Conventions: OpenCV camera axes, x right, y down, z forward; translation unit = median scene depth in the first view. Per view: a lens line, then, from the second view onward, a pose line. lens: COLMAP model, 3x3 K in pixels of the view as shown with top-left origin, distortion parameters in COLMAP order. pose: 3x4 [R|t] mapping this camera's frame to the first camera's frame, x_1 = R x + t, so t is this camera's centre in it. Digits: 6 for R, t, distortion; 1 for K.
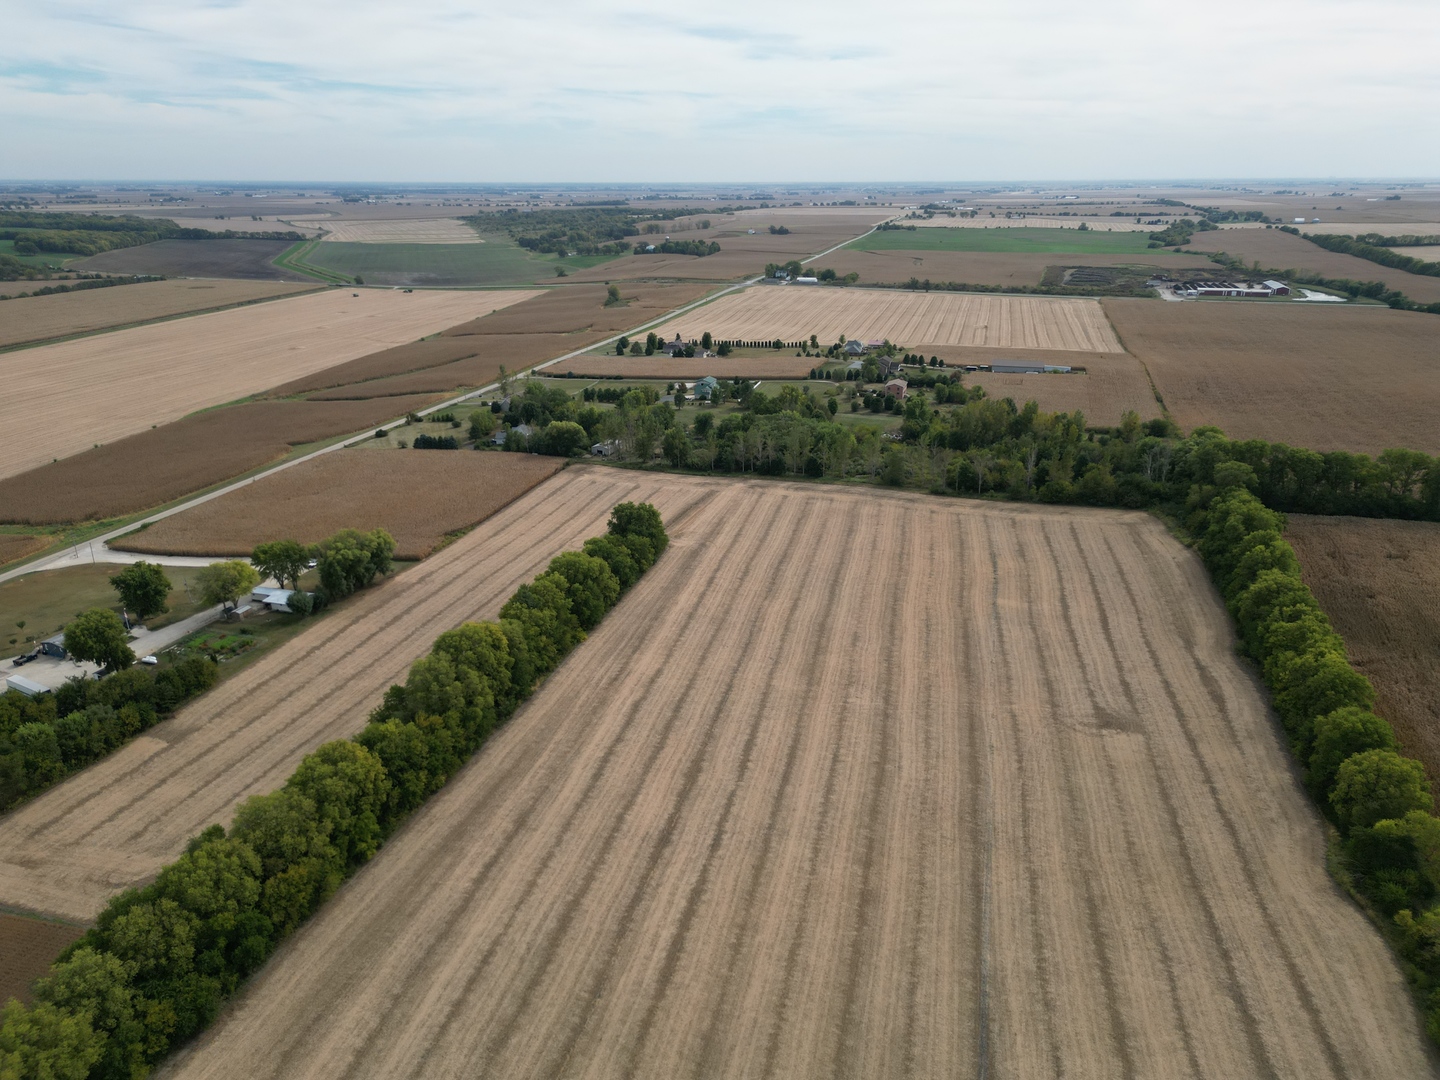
lens RADIAL K [[1001.4, 0, 723.0], [0, 1001.4, 546.6], [0, 0, 1]] dist [0.074168, -0.064918]
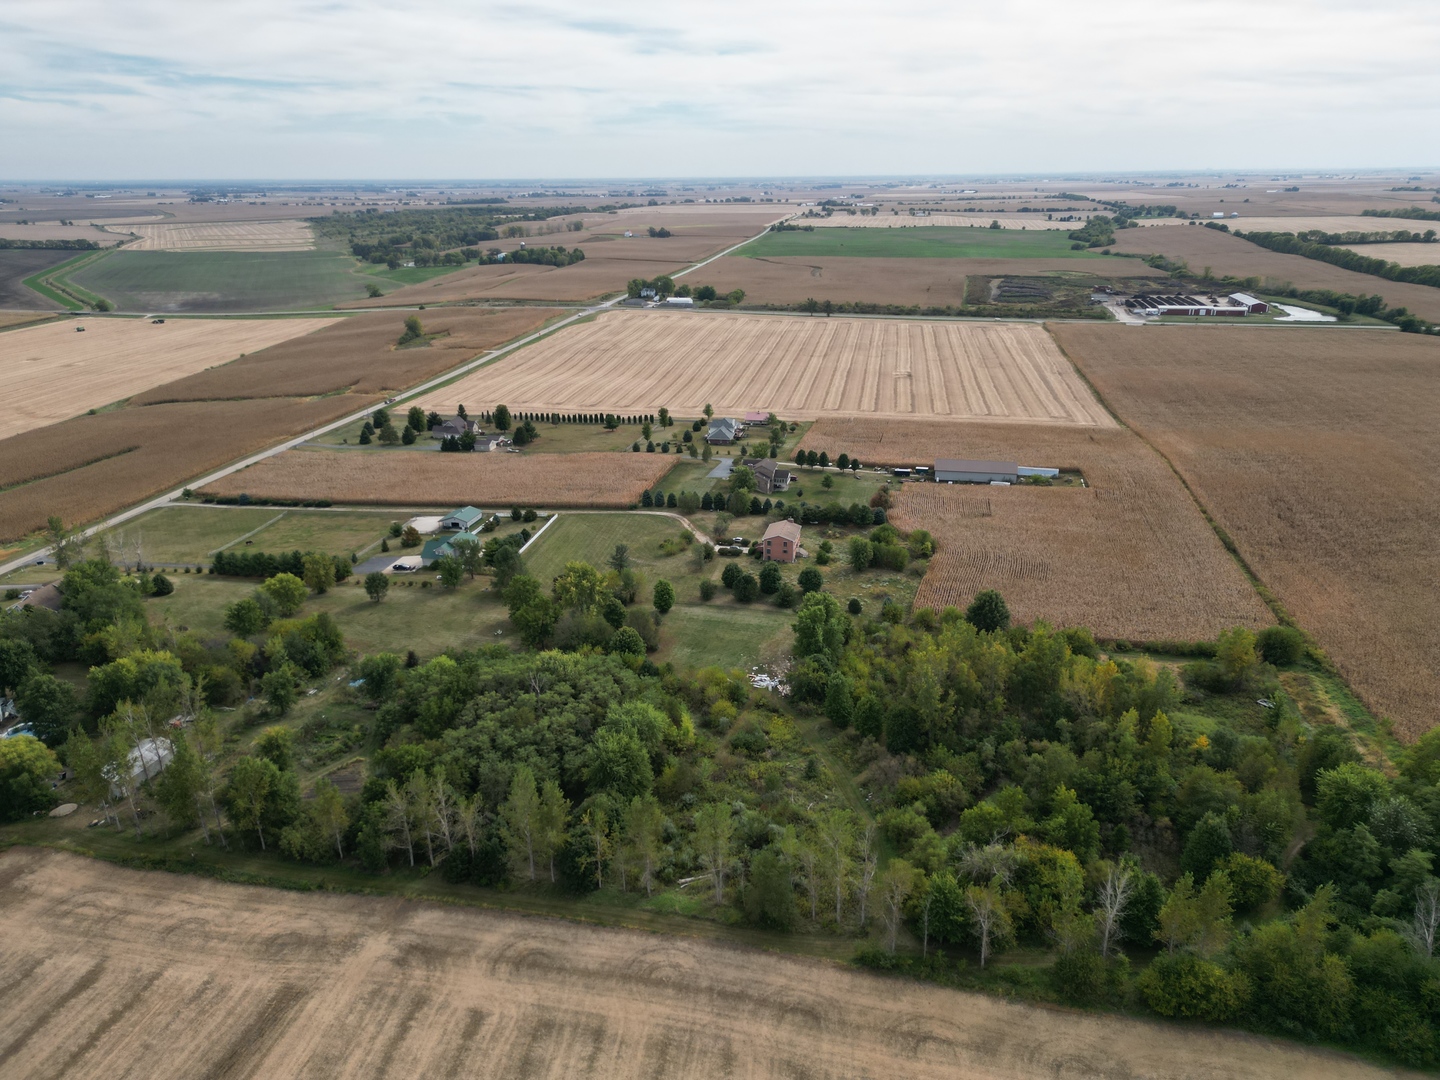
lens RADIAL K [[1001.4, 0, 723.0], [0, 1001.4, 546.6], [0, 0, 1]] dist [0.074168, -0.064918]
pose [[0.995603, -0.039151, 0.085105, 0.038447], [0.038820, 0.999231, 0.005537, -0.066739], [-0.085256, -0.002209, 0.996357, 0.185913]]
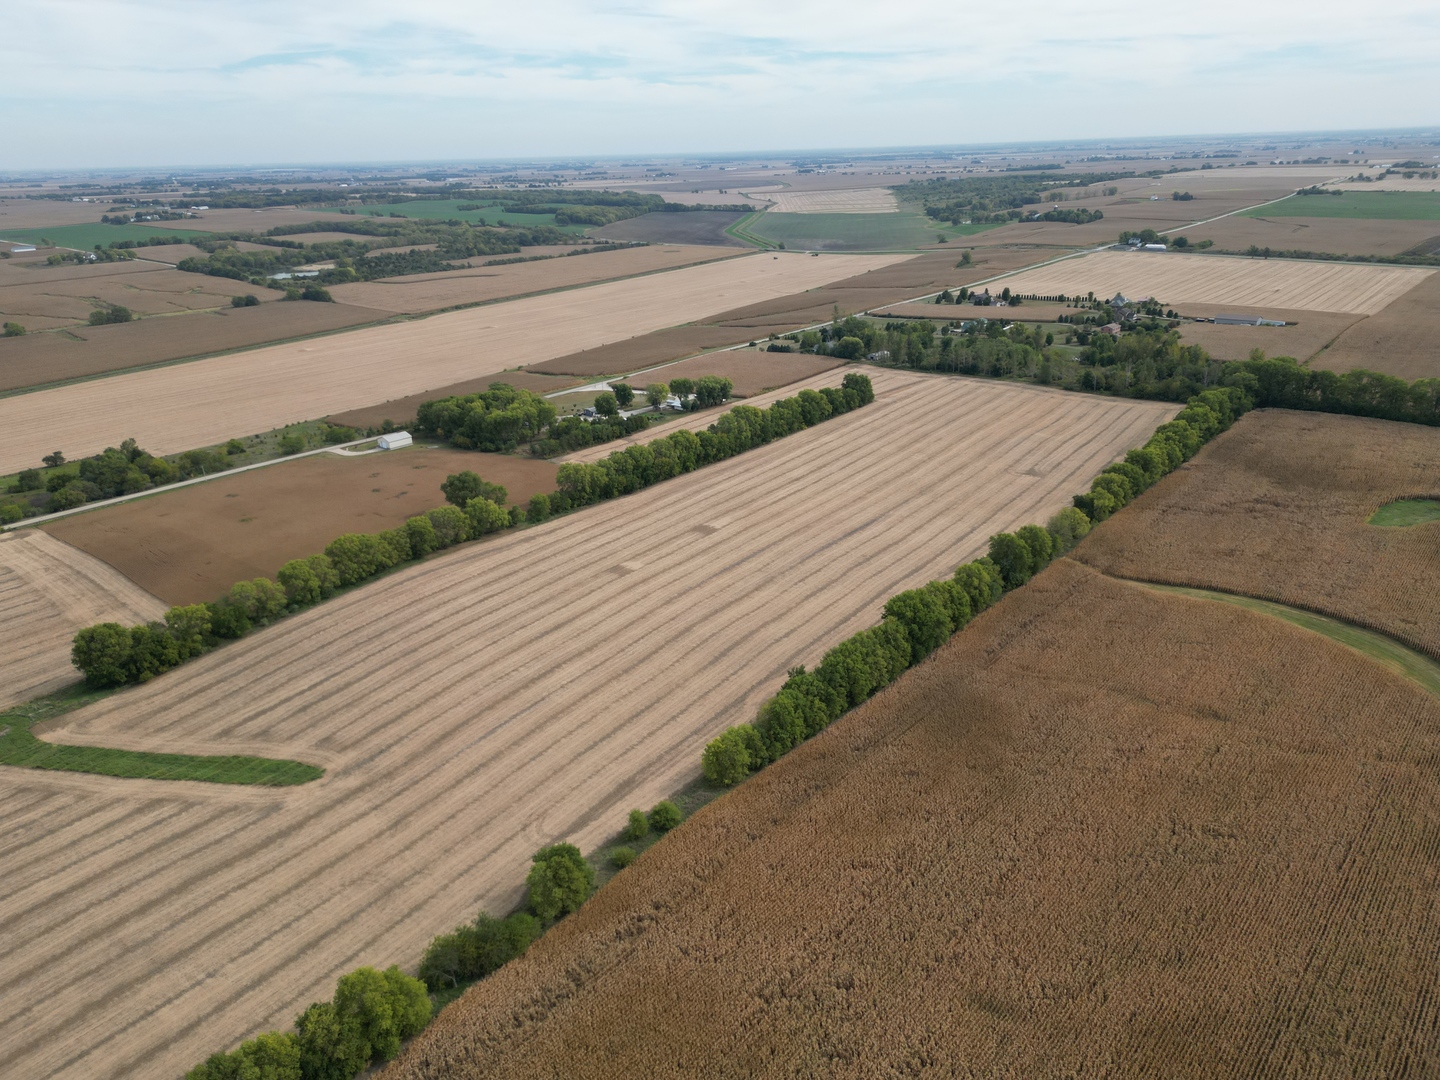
lens RADIAL K [[1001.4, 0, 723.0], [0, 1001.4, 546.6], [0, 0, 1]] dist [0.074168, -0.064918]
pose [[0.914179, 0.127040, -0.384887, 0.109180], [-0.114149, 0.991869, 0.056261, 0.048934], [0.388905, -0.007498, 0.921247, -0.198521]]
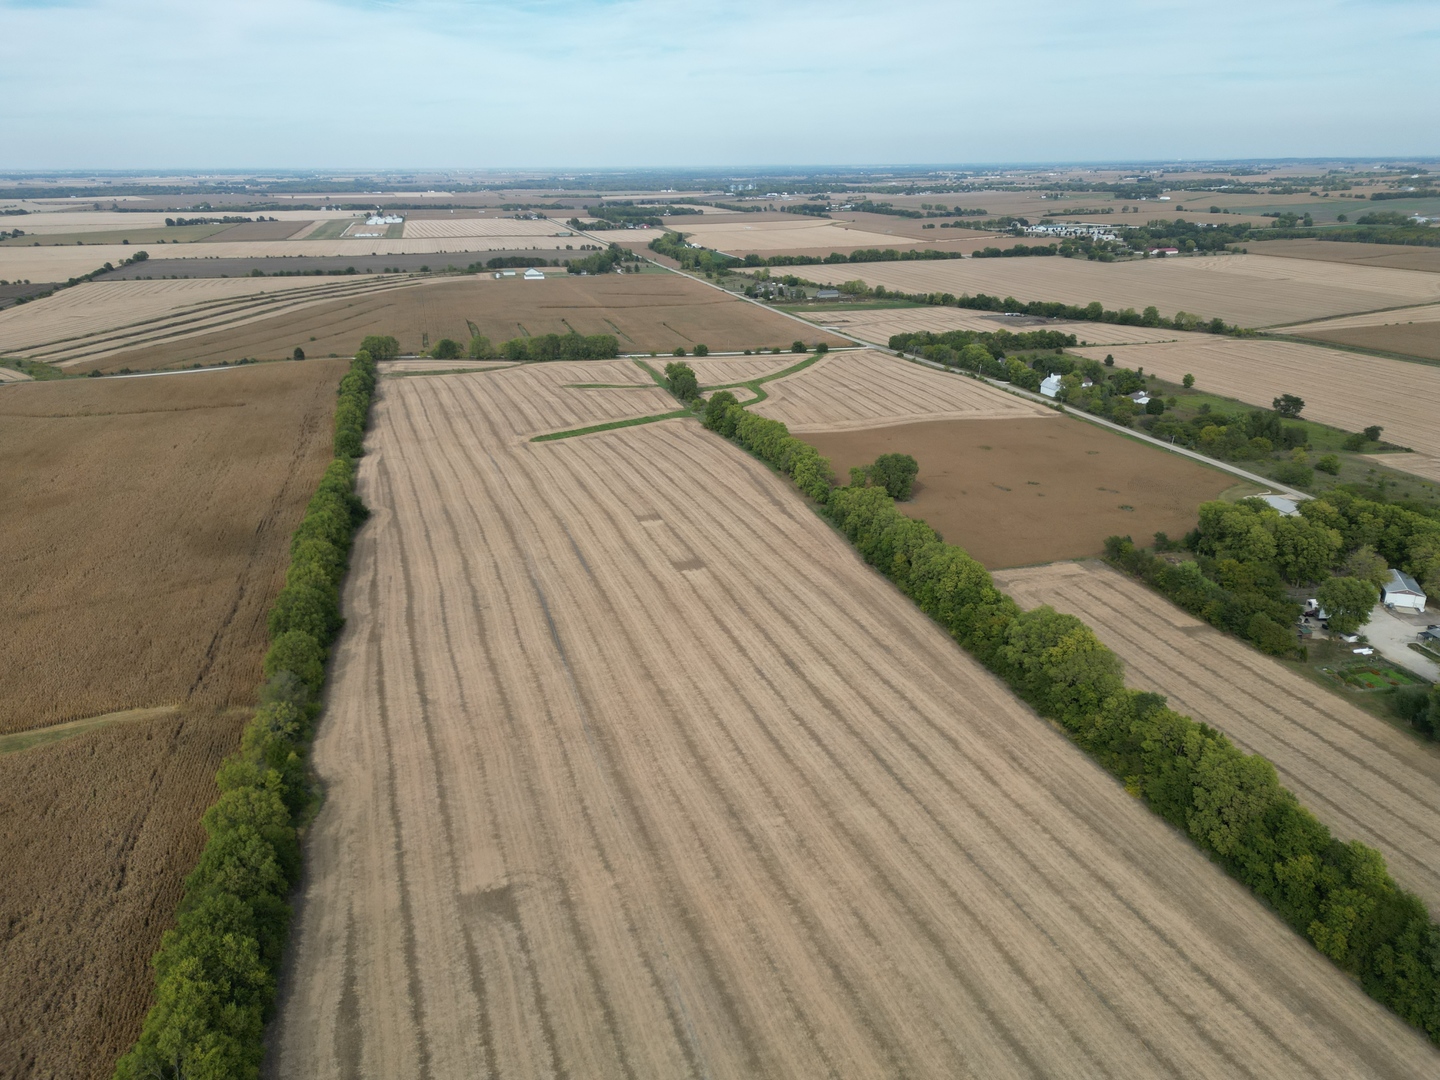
lens RADIAL K [[1001.4, 0, 723.0], [0, 1001.4, 546.6], [0, 0, 1]] dist [0.074168, -0.064918]
pose [[-0.846493, 0.199030, -0.493798, 0.101750], [-0.173330, 0.773941, 0.609075, -0.101527], [0.503395, 0.601168, -0.620637, 0.252315]]
